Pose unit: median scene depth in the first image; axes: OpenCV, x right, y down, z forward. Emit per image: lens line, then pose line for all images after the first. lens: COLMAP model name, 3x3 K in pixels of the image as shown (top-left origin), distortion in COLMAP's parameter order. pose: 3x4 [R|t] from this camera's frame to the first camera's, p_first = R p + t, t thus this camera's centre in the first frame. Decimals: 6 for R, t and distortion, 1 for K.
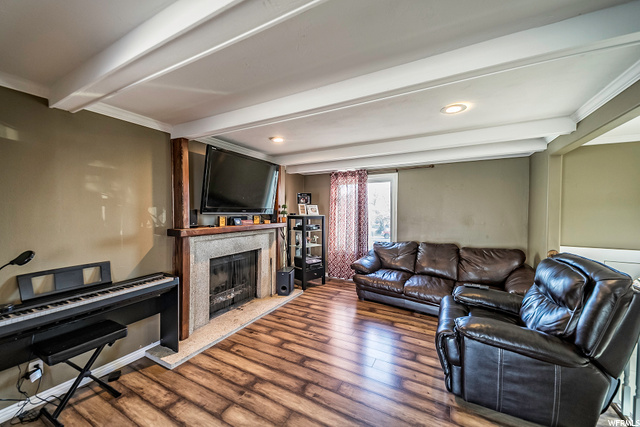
lens RADIAL K [[240.8, 0, 320.0], [0, 240.8, 213.5], [0, 0, 1]] dist [0.022394, -0.000608]
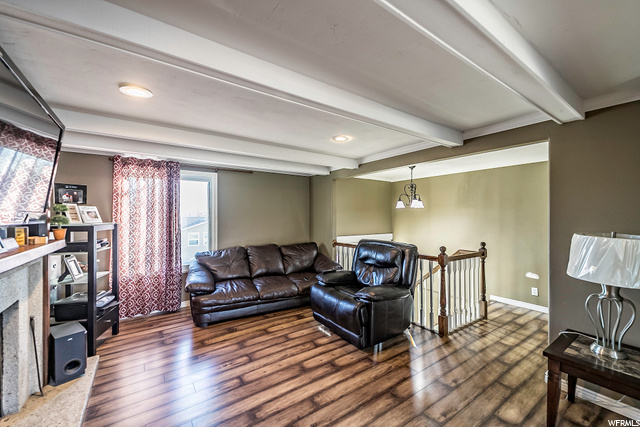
lens RADIAL K [[253.3, 0, 320.0], [0, 253.3, 213.5], [0, 0, 1]] dist [0.051436, -0.000086]
pose [[0.457647, -0.001372, 0.889133, -0.430243], [0.012244, 0.999914, -0.004759, -0.009676], [-0.889050, 0.013065, 0.457624, 0.271107]]
